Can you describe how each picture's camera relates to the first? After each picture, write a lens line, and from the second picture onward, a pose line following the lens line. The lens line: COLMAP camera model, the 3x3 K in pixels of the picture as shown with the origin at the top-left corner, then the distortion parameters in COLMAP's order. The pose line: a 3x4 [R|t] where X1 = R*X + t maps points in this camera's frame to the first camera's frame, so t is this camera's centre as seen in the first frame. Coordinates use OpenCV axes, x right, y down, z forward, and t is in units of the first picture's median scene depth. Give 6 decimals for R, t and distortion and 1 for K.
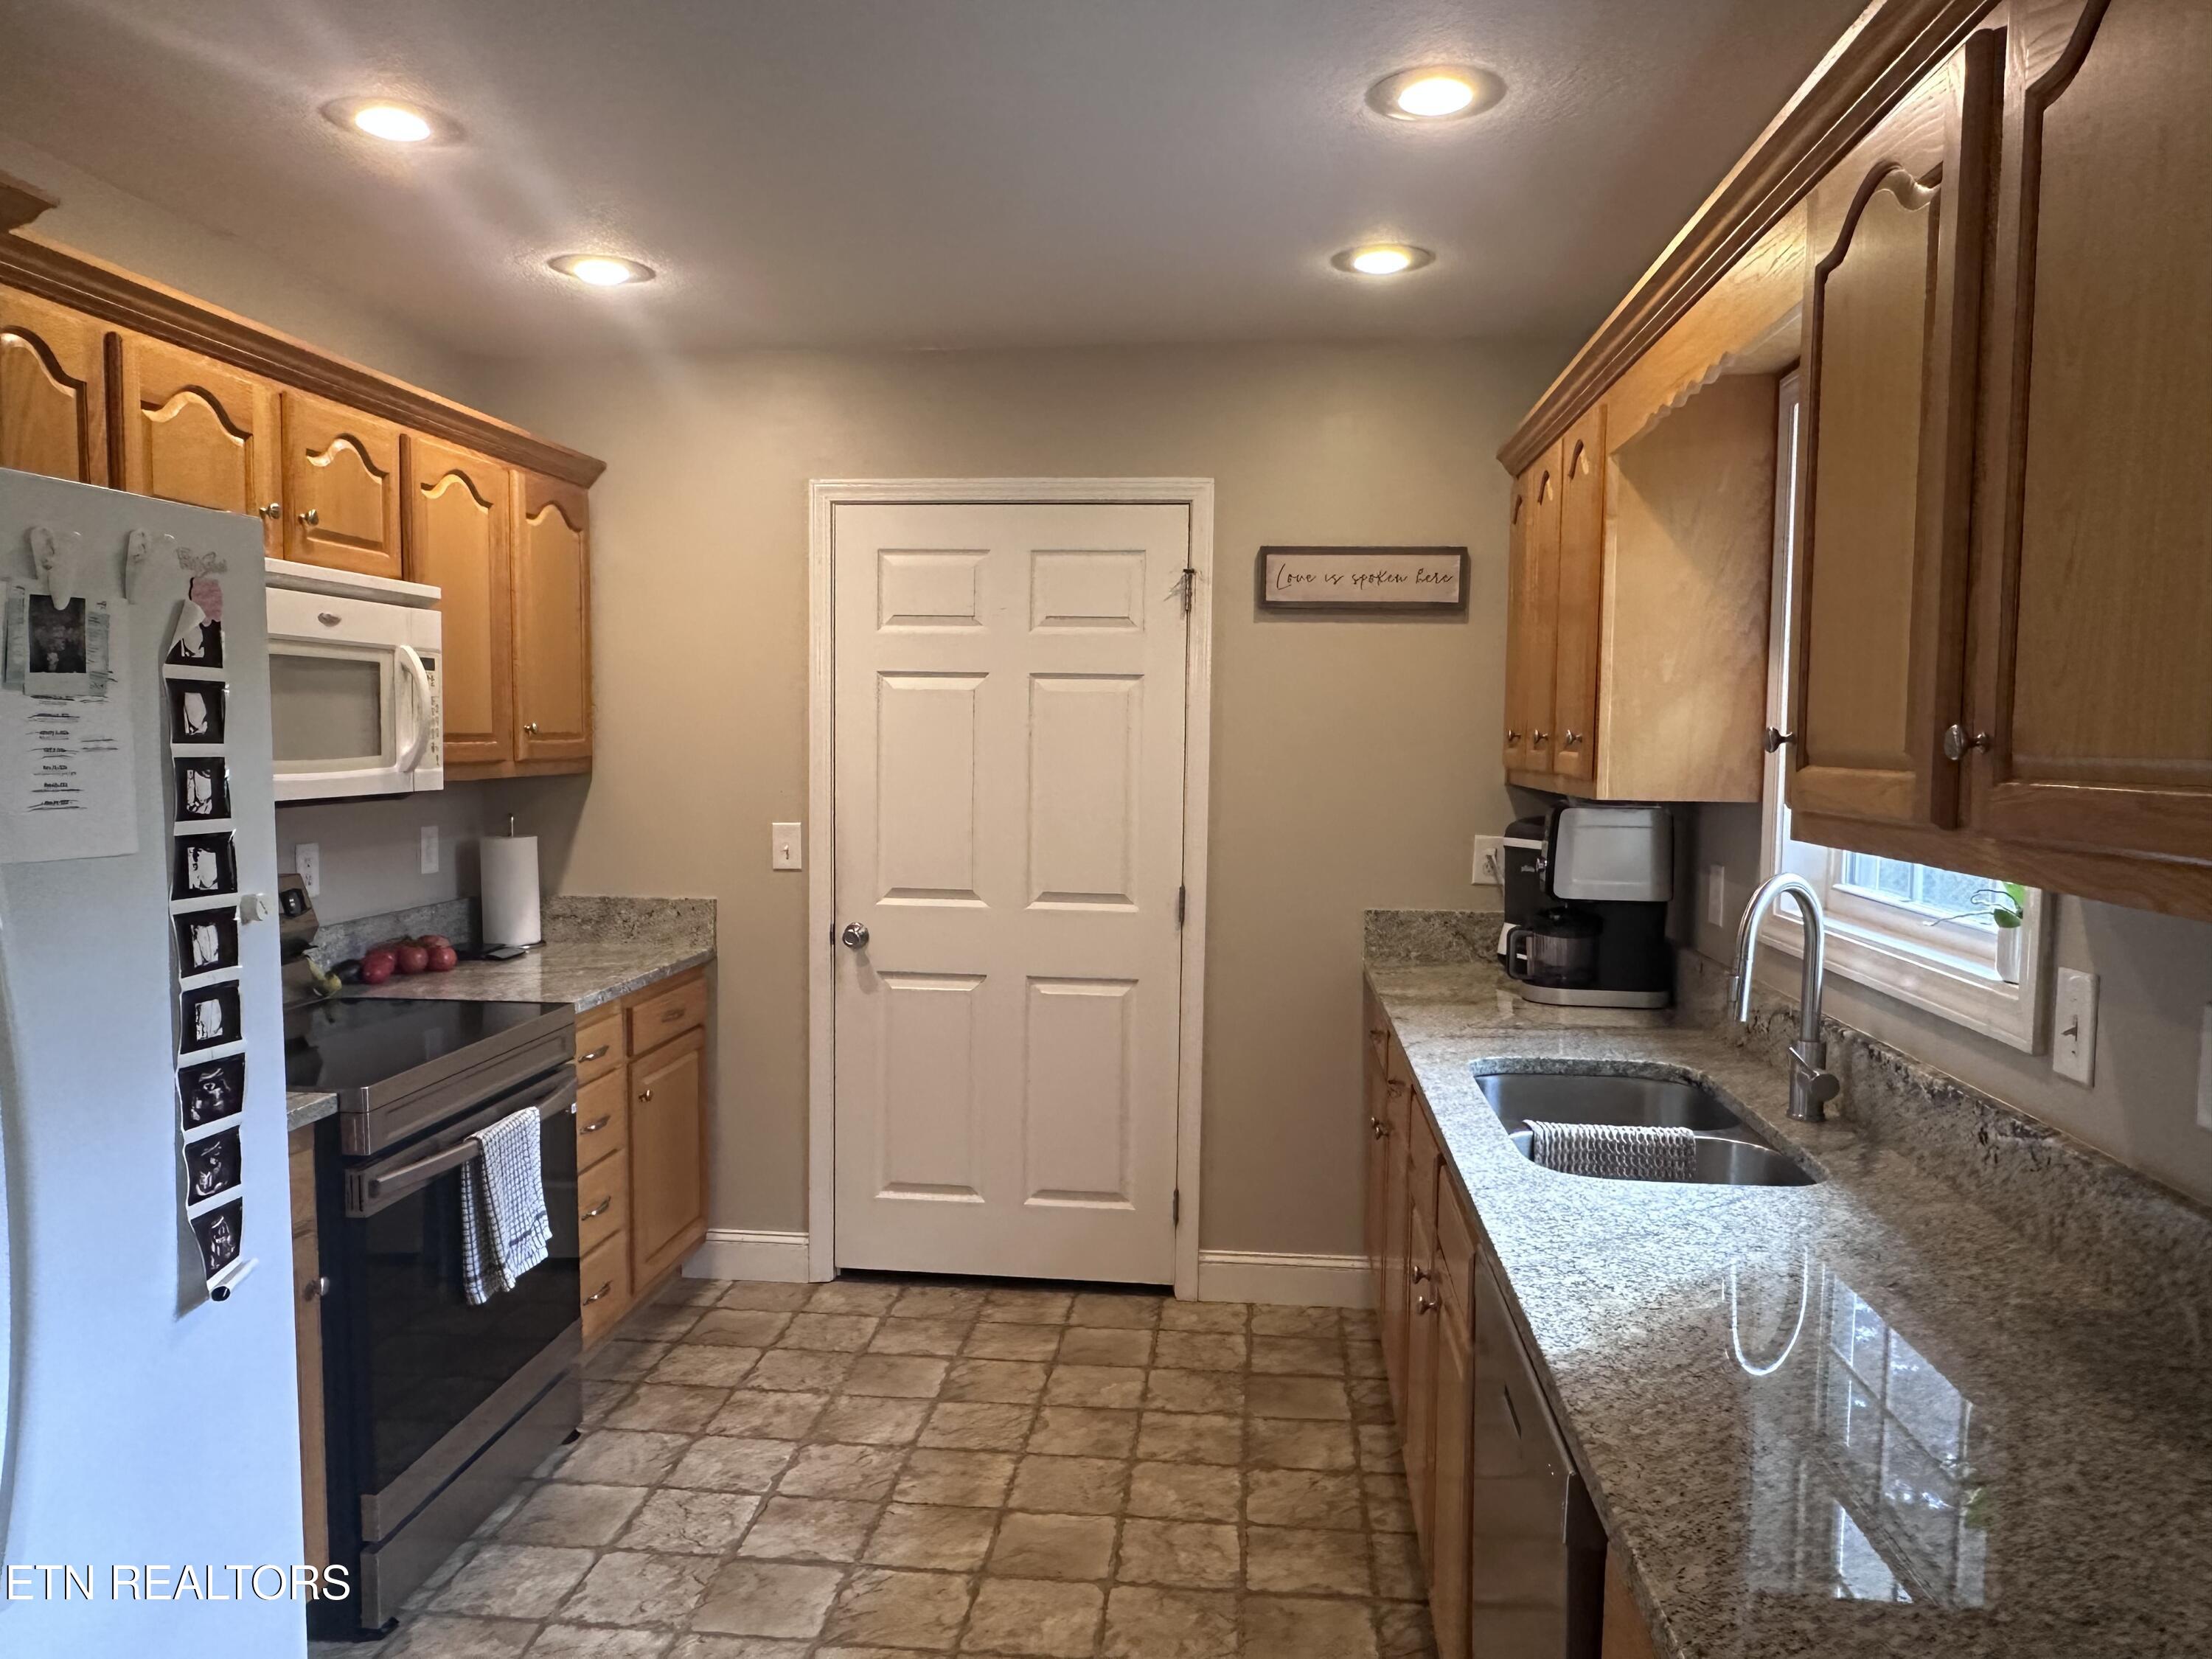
lens RADIAL K [[1560.2, 0, 1101.8], [0, 1560.2, 833.9], [0, 0, 1]] dist [-0.004832, -0.000564]
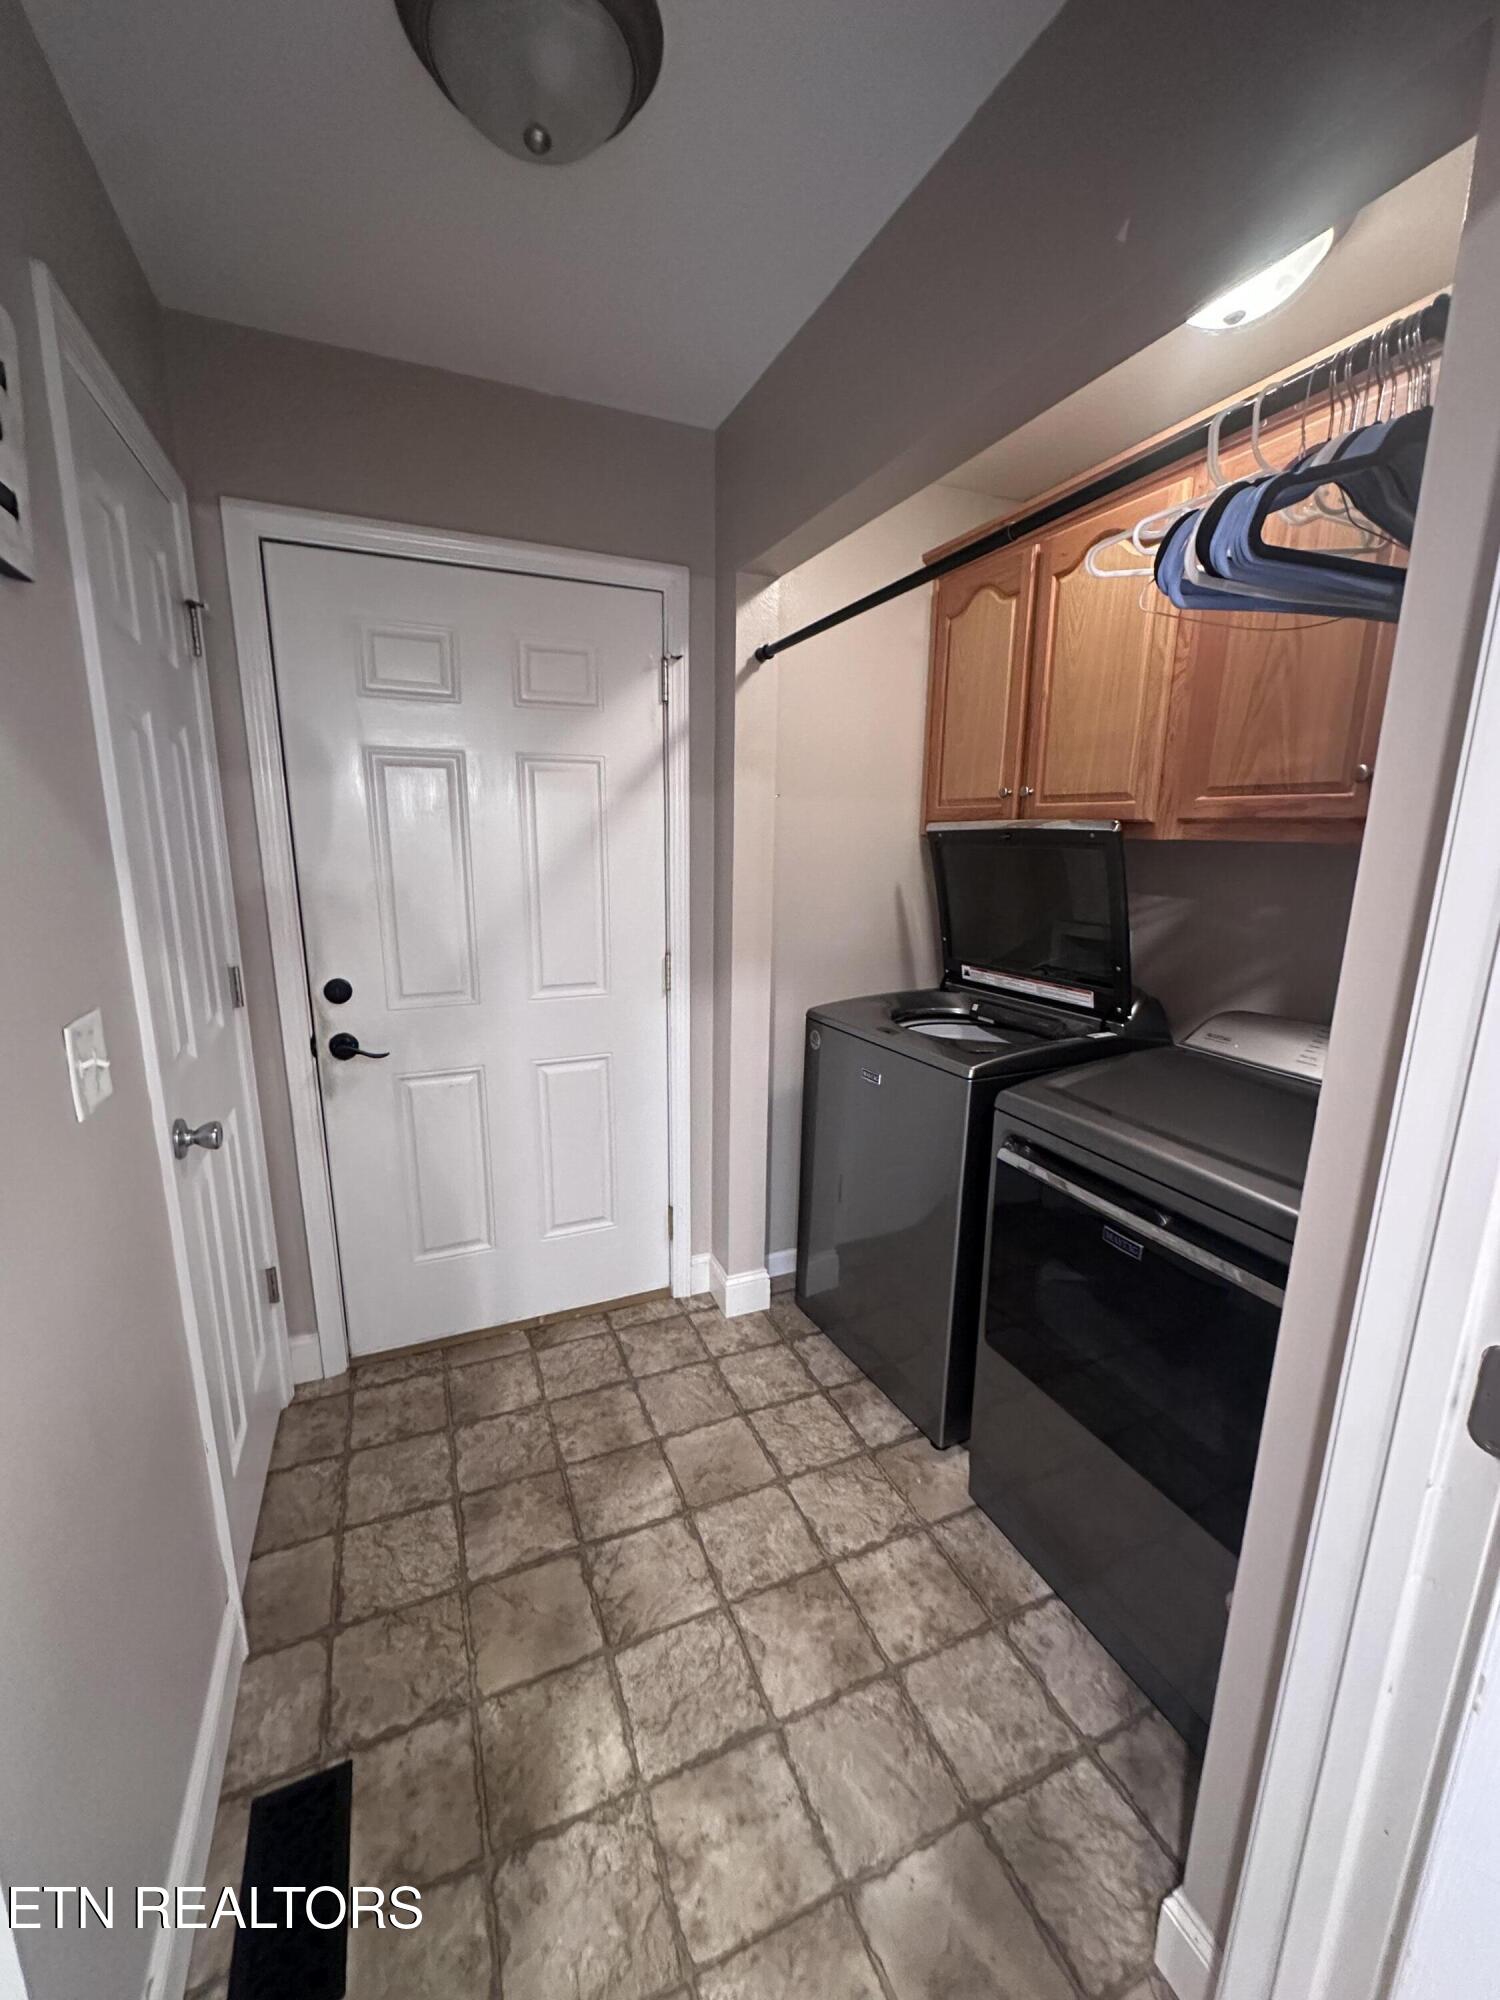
lens RADIAL K [[802.5, 0, 748.8], [0, 802.5, 1001.0], [0, 0, 1]] dist [-0.000601, 0.000272]
pose [[0.871668, -0.102318, 0.479297, -0.282132], [0.028470, 0.986884, 0.158898, -0.022643], [-0.489269, -0.124861, 0.863149, 0.453073]]
